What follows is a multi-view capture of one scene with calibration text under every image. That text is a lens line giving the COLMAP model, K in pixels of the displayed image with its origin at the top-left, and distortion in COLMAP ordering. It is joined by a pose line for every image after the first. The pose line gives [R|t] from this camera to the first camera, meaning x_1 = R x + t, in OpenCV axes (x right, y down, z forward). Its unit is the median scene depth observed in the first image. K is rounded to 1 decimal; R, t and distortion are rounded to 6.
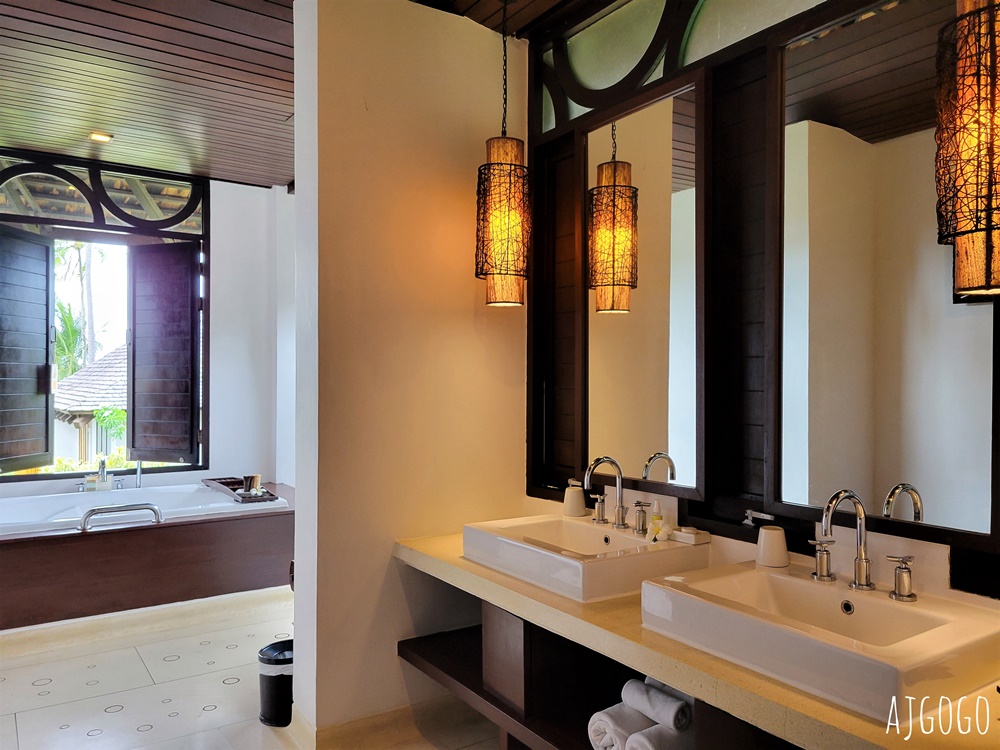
lens RADIAL K [[756.0, 0, 502.6], [0, 756.0, 376.2], [0, 0, 1]] dist [0.049118, -0.039978]
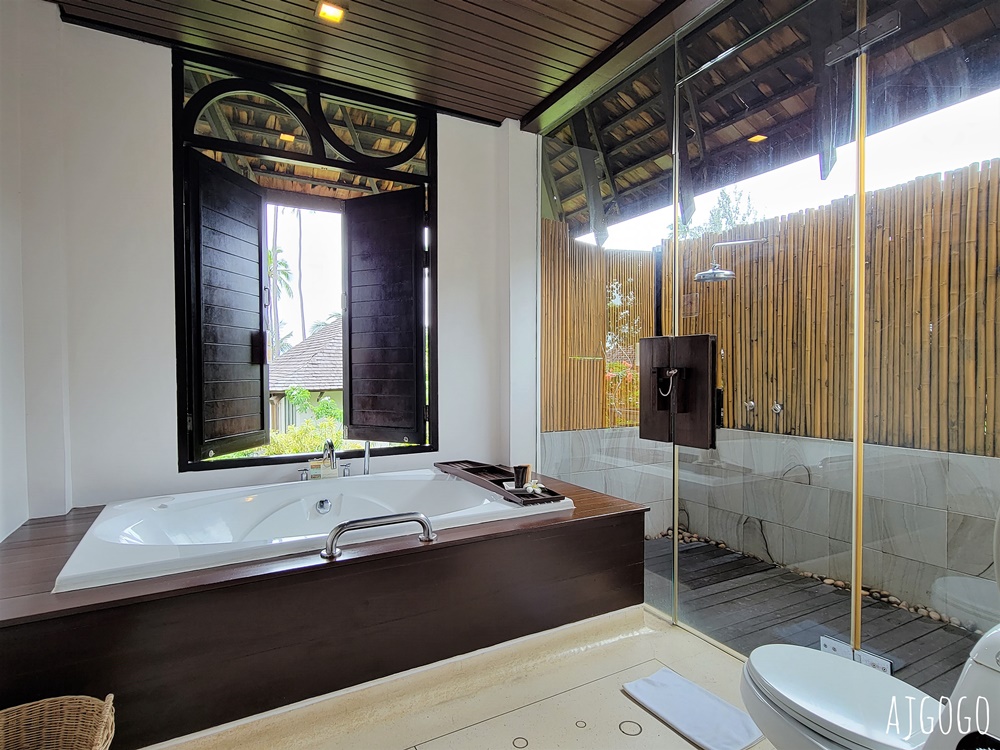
lens RADIAL K [[529.2, 0, 496.6], [0, 529.2, 379.1], [0, 0, 1]] dist [-0.005619, -0.001173]
pose [[0.995490, -0.005524, -0.094701, -0.269091], [0.007379, 0.999787, 0.019257, 0.030720], [0.094575, -0.019869, 0.995319, 0.420824]]
